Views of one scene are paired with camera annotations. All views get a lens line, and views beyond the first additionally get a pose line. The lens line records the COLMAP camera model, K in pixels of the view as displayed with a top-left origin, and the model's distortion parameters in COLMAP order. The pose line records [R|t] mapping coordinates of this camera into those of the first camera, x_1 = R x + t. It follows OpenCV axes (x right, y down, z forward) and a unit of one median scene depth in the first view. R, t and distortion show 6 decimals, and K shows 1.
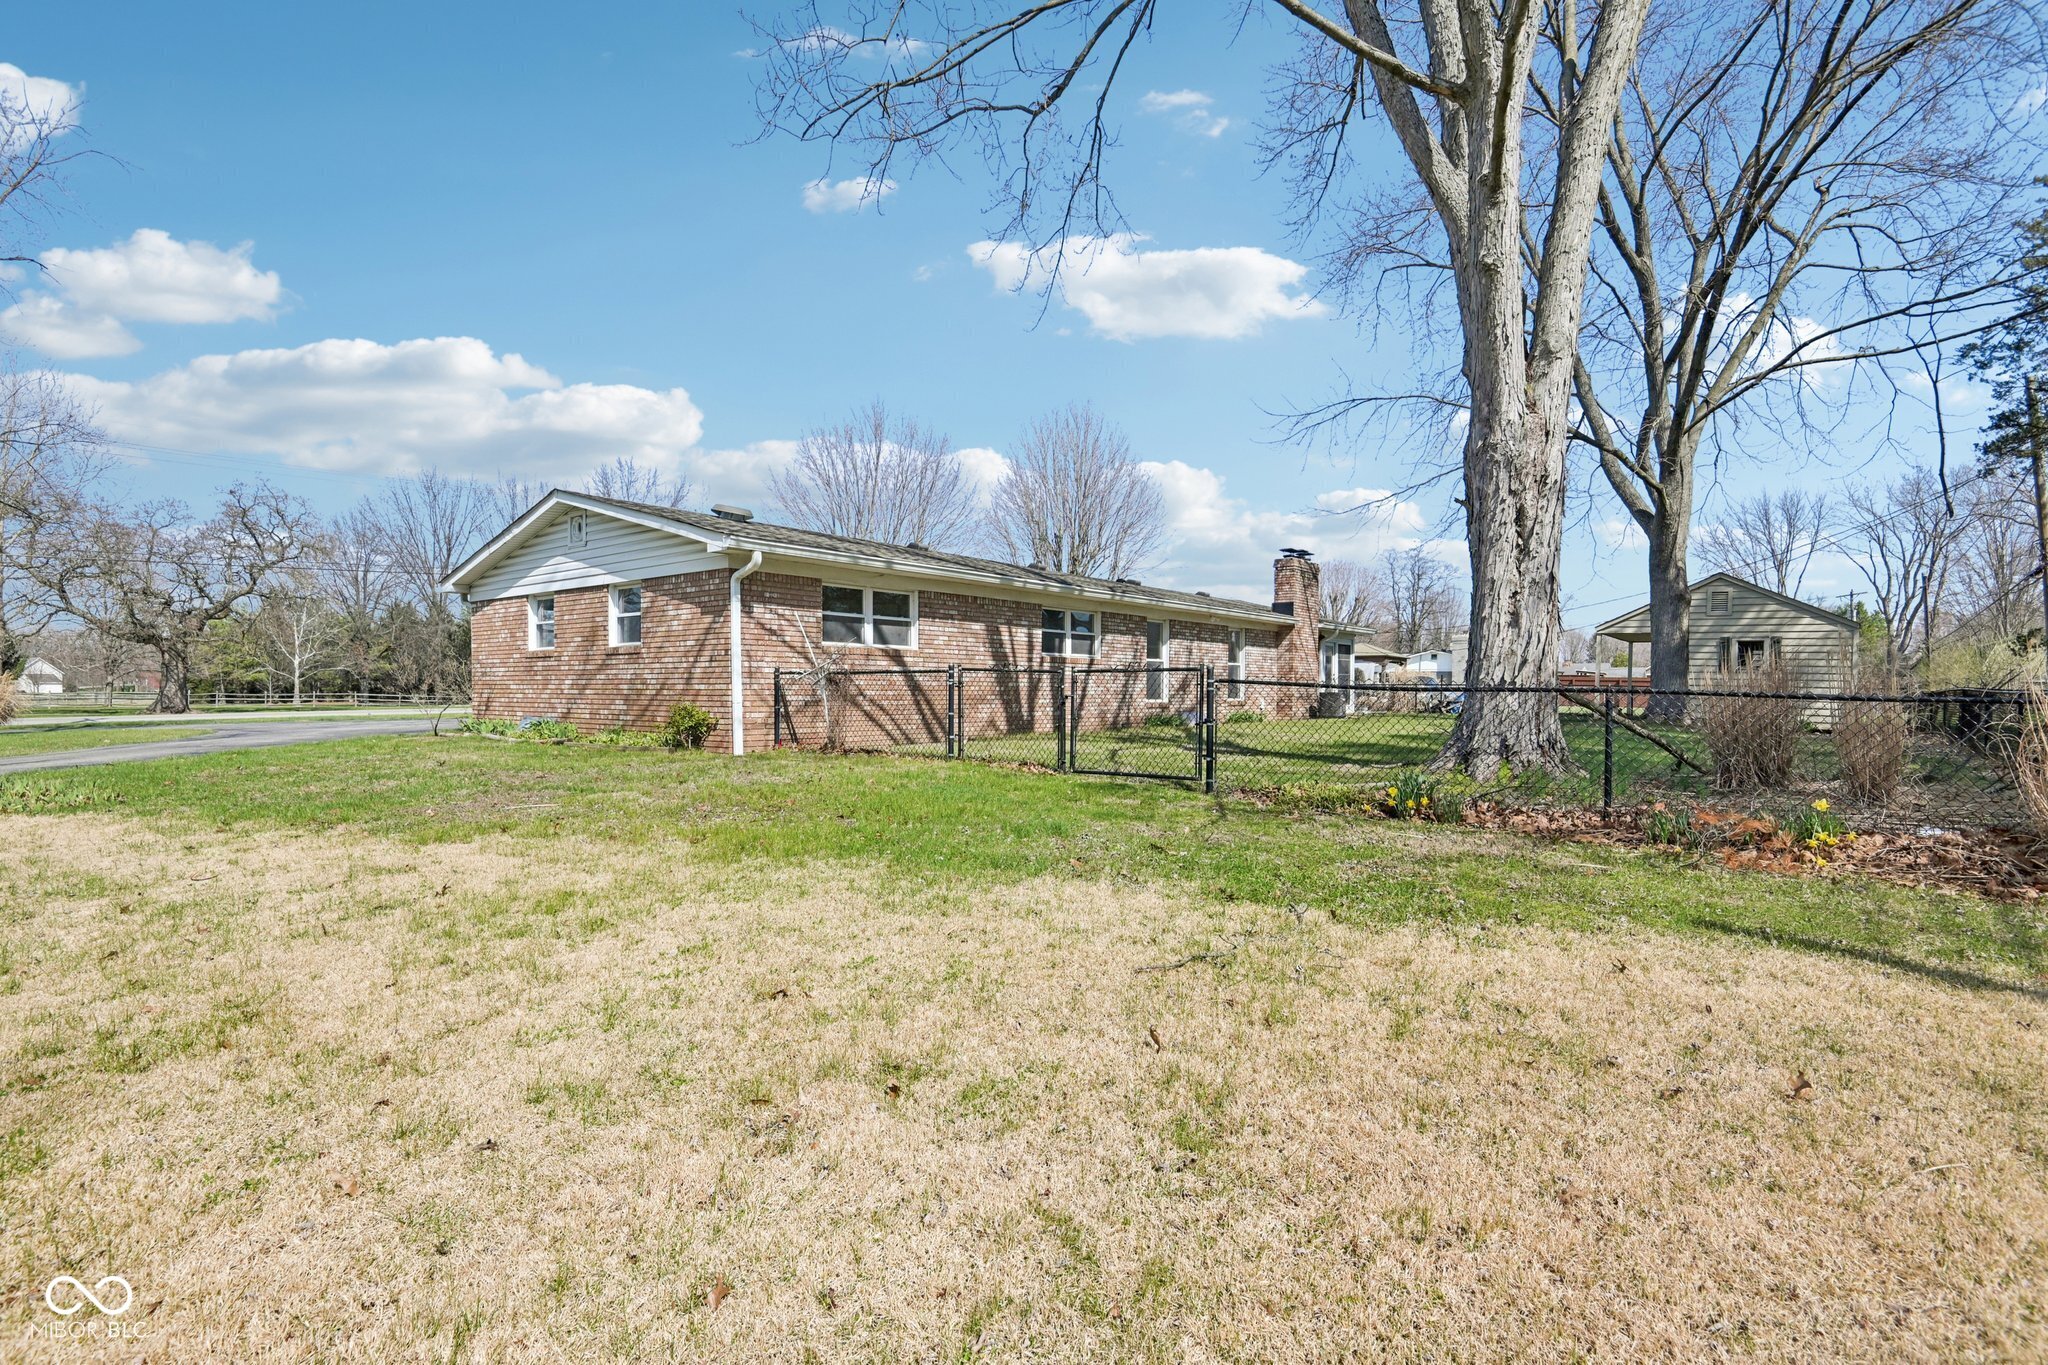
lens RADIAL K [[973.8, 0, 1007.9], [0, 973.8, 688.1], [0, 0, 1]] dist [-0.014598, -0.002490]
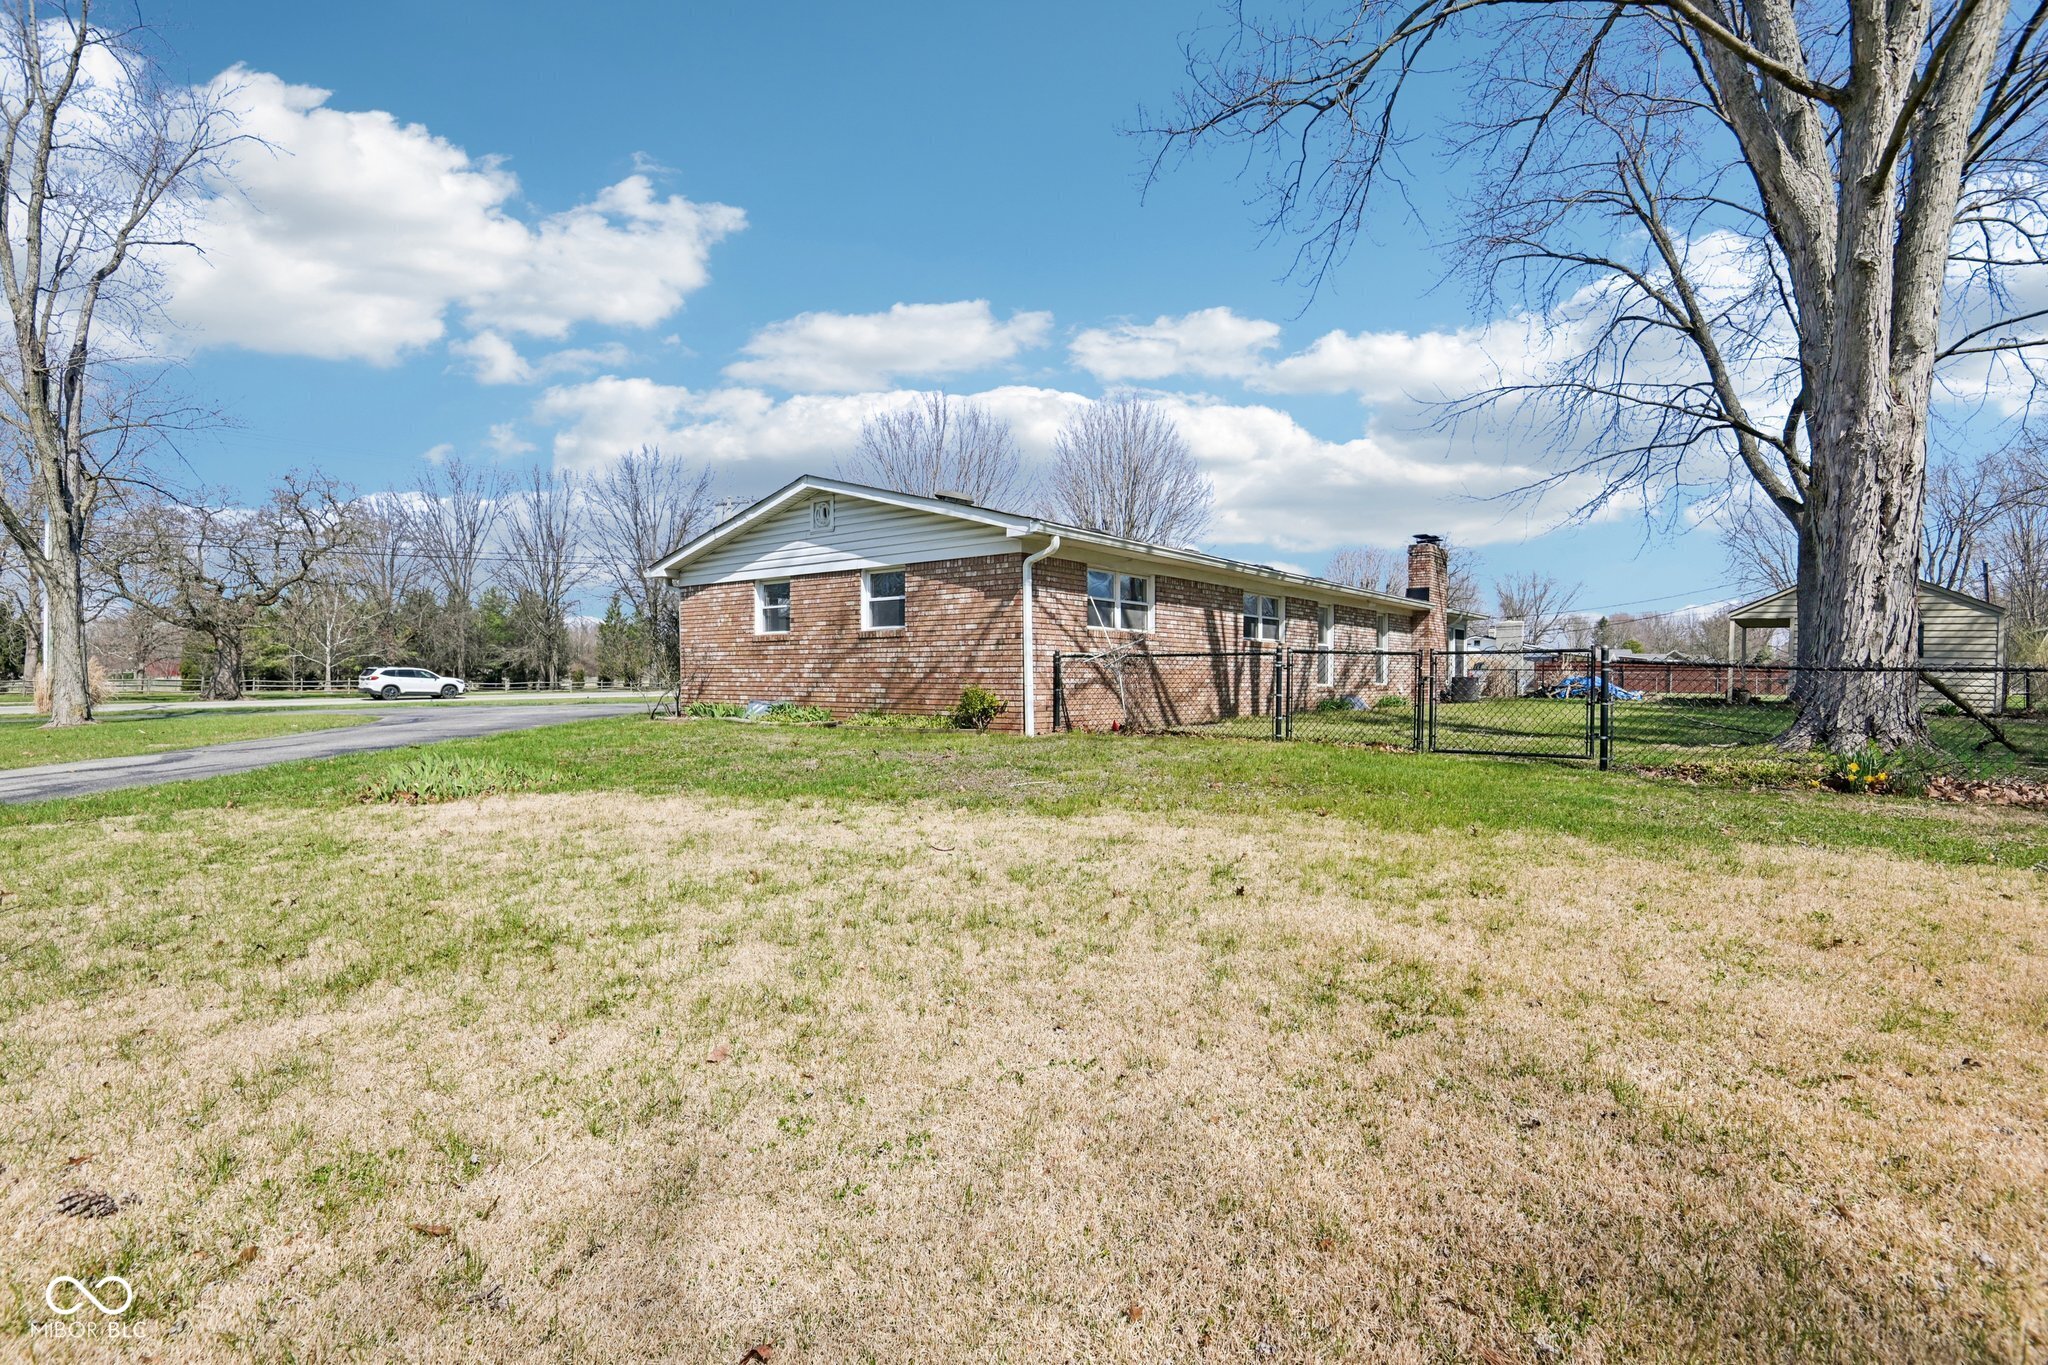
lens RADIAL K [[973.8, 0, 1042.7], [0, 973.8, 670.6], [0, 0, 1]] dist [-0.014598, -0.002490]
pose [[0.999960, -0.000857, 0.008910, -0.212310], [0.000892, 0.999992, -0.004001, 0.002805], [-0.008907, 0.004009, 0.999952, -0.012215]]
